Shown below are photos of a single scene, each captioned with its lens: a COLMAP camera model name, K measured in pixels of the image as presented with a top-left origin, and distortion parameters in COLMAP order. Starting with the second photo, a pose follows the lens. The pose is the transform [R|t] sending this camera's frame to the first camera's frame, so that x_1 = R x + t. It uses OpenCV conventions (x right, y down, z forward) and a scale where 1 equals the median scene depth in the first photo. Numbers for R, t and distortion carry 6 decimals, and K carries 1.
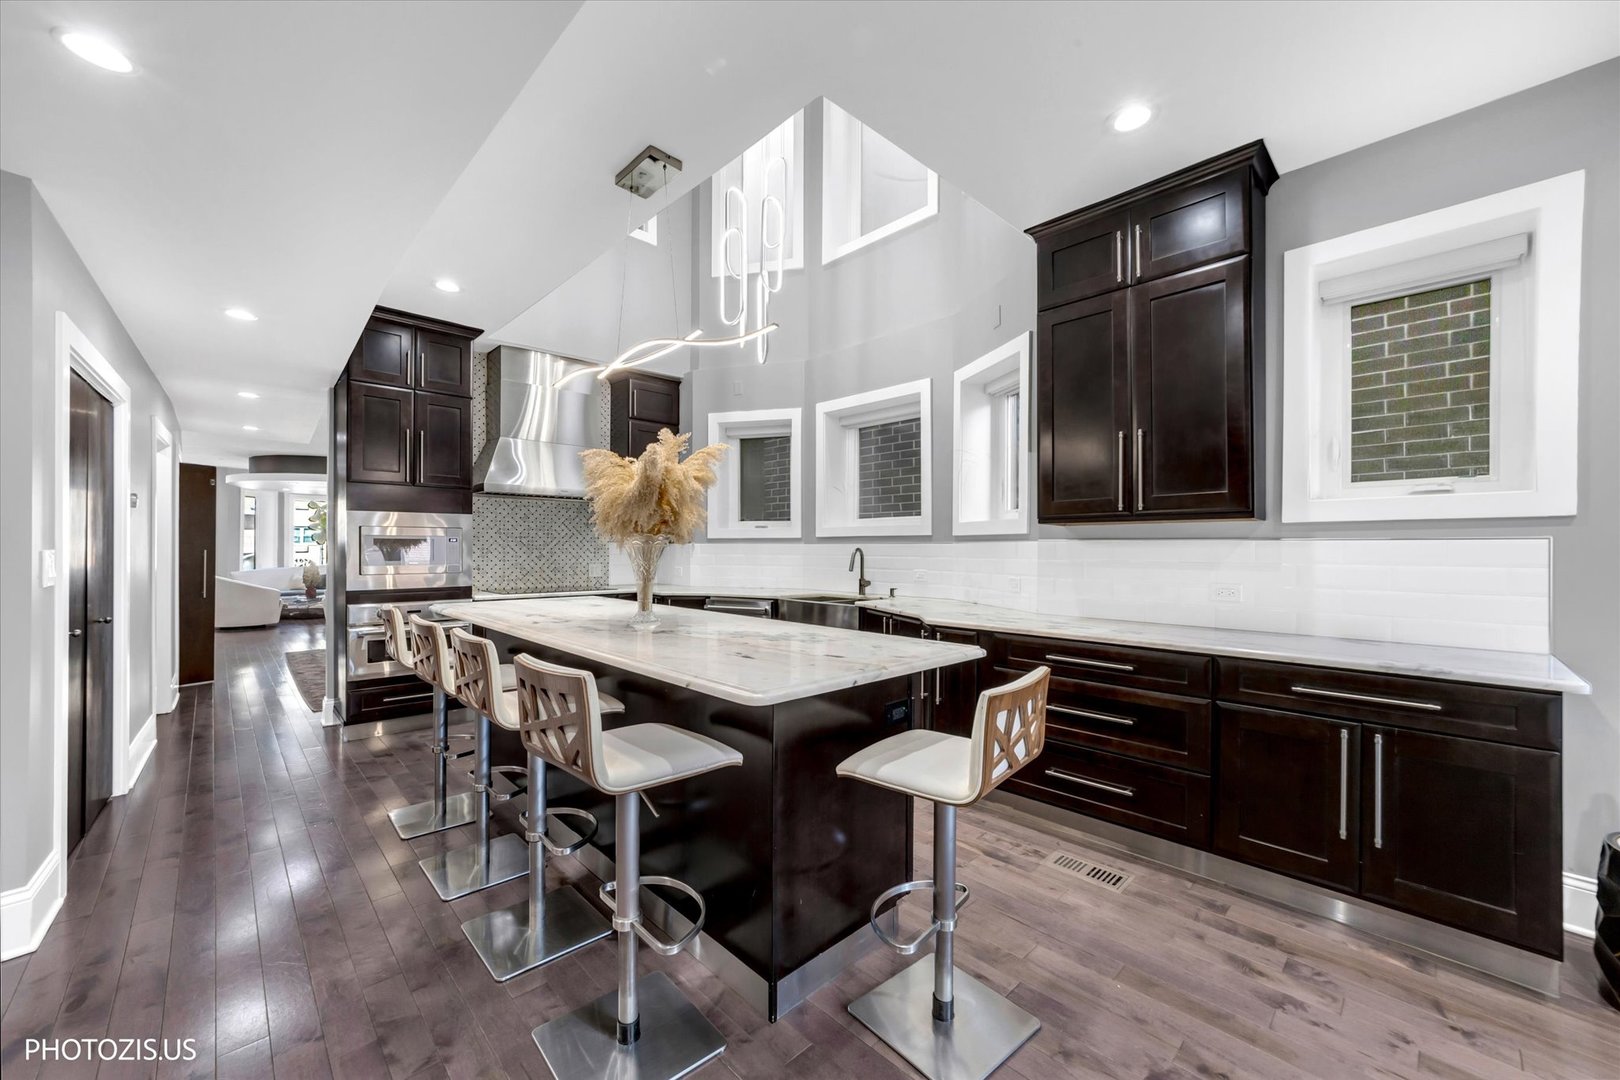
lens RADIAL K [[621.0, 0, 810.3], [0, 621.0, 550.3], [0, 0, 1]] dist [-0.001306, -0.000030]
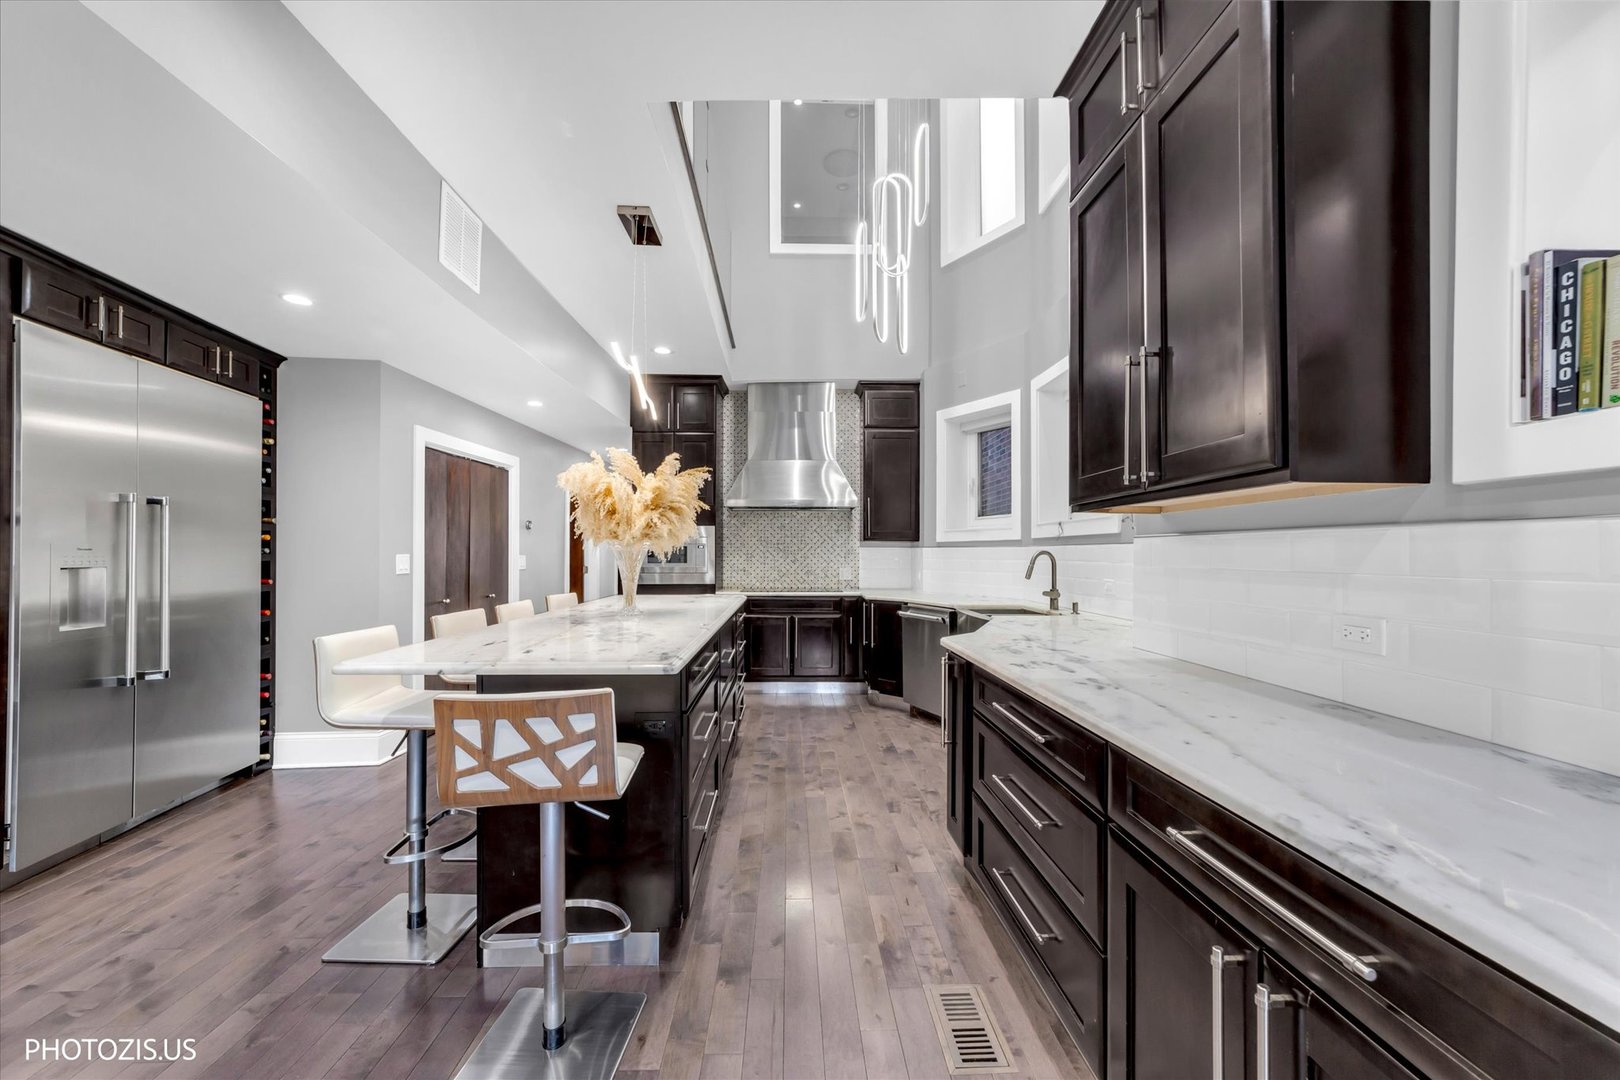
lens RADIAL K [[624.5, 0, 804.5], [0, 624.5, 550.5], [0, 0, 1]] dist [-0.019003, 0.008616]
pose [[0.734941, -0.007770, -0.678086, 0.566024], [0.001185, 0.999948, -0.010174, 0.005388], [0.678130, 0.006674, 0.734912, 0.275161]]
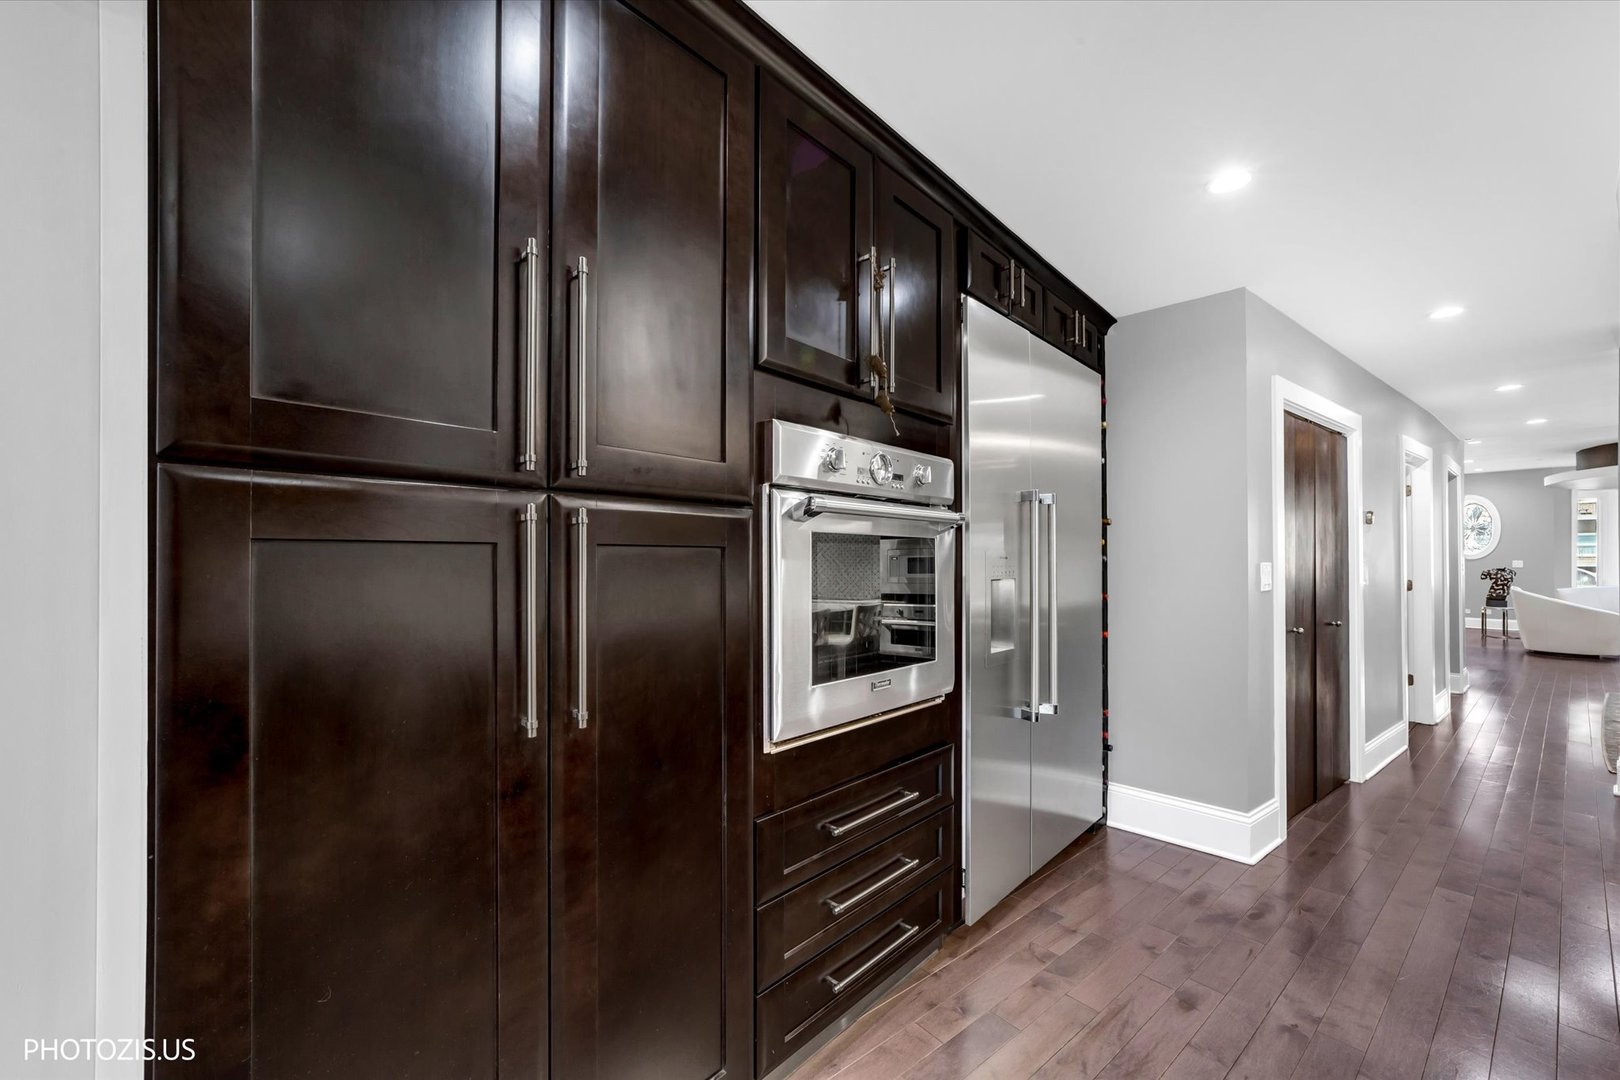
lens RADIAL K [[641.1, 0, 799.7], [0, 641.1, 550.7], [0, 0, 1]] dist [-0.020288, 0.009056]
pose [[-0.093355, -0.018716, -0.995457, 0.105745], [-0.000970, 0.999825, -0.018707, 0.000966], [0.995632, -0.000781, -0.093356, 0.089661]]
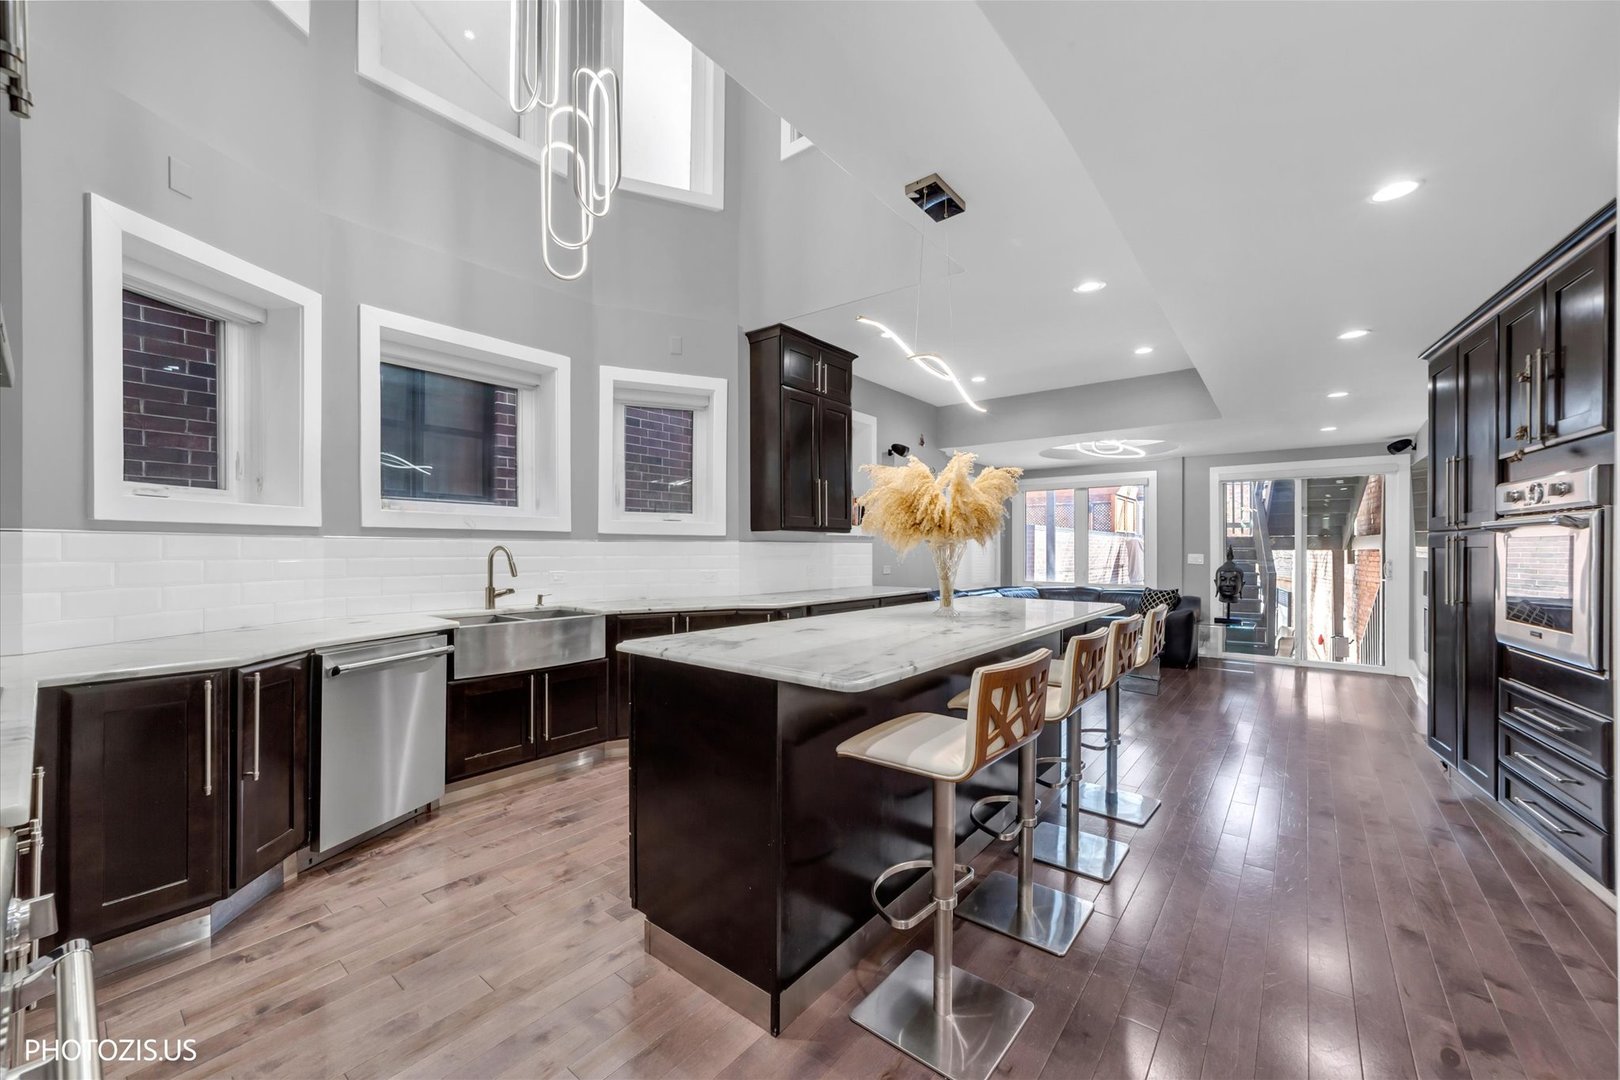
lens RADIAL K [[620.4, 0, 796.8], [0, 620.4, 548.2], [0, 0, 1]] dist [-0.012830, 0.000388]
pose [[-0.107879, -0.006243, 0.994144, -0.995731], [-0.002074, 0.999980, 0.006054, -0.008461], [-0.994162, -0.001409, -0.107889, 1.034488]]
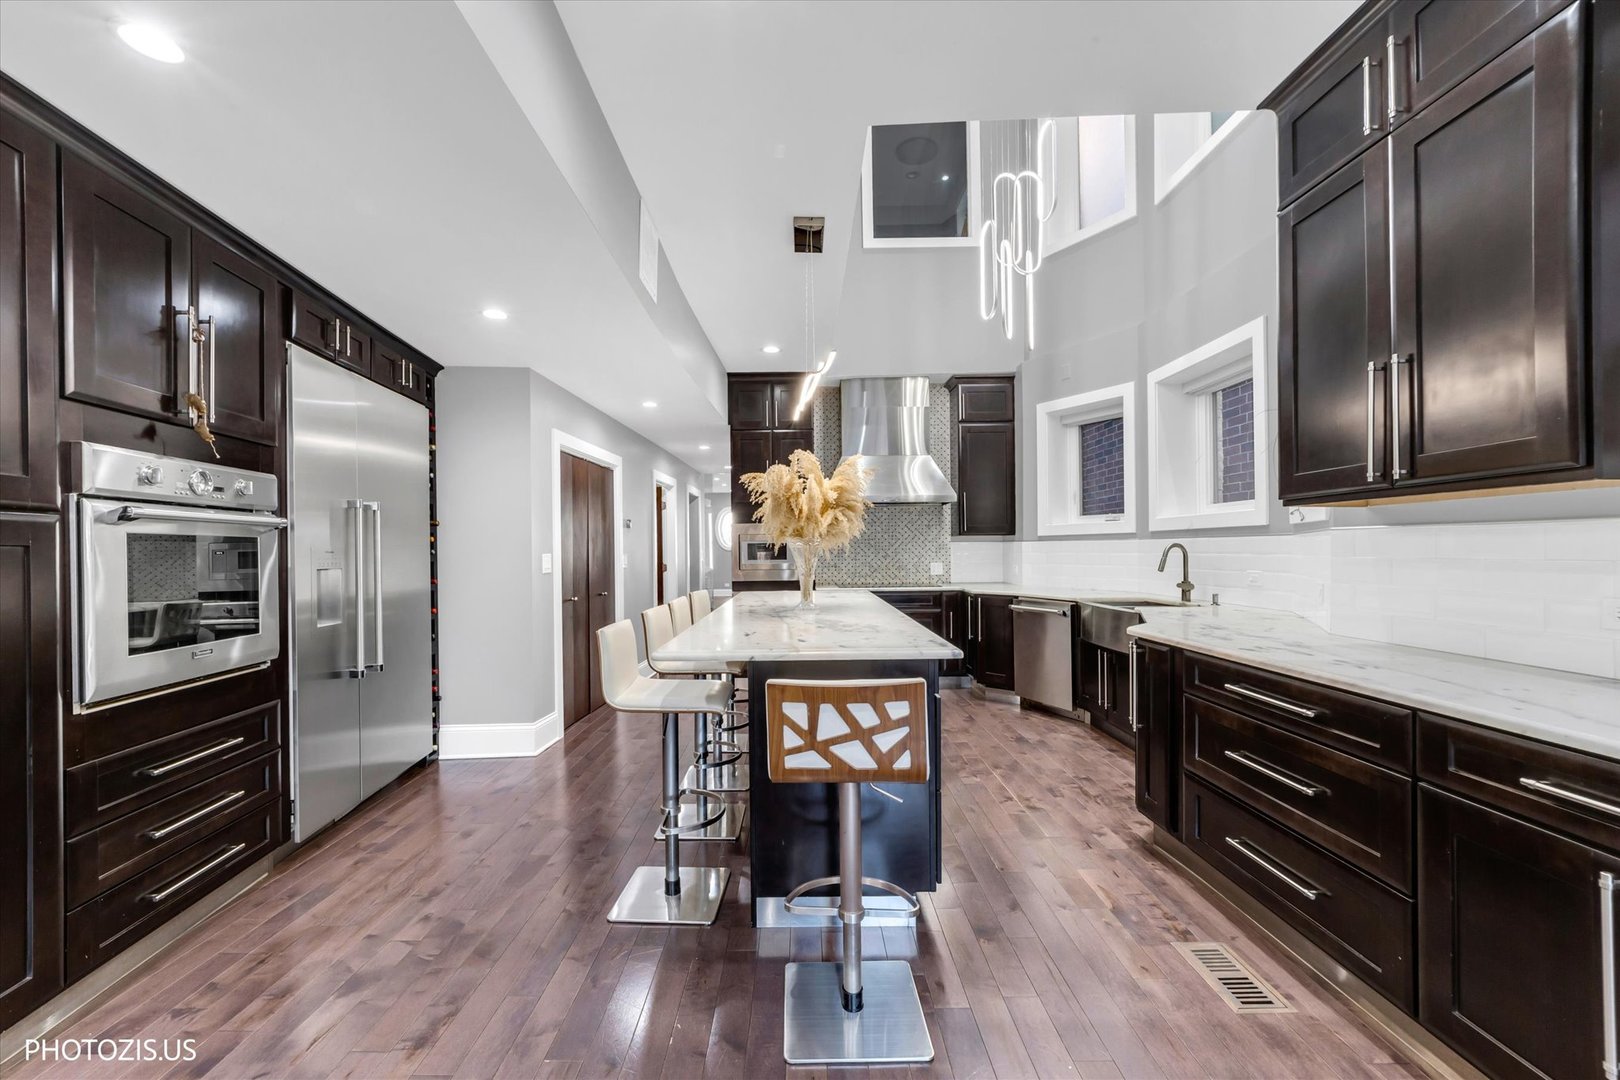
lens RADIAL K [[643.4, 0, 797.2], [0, 643.4, 553.5], [0, 0, 1]] dist [-0.020095, 0.009067]
pose [[0.710423, -0.007690, -0.703733, 0.448474], [0.012194, 0.999925, 0.001383, 0.003502], [0.703670, -0.009564, 0.710463, 0.074278]]
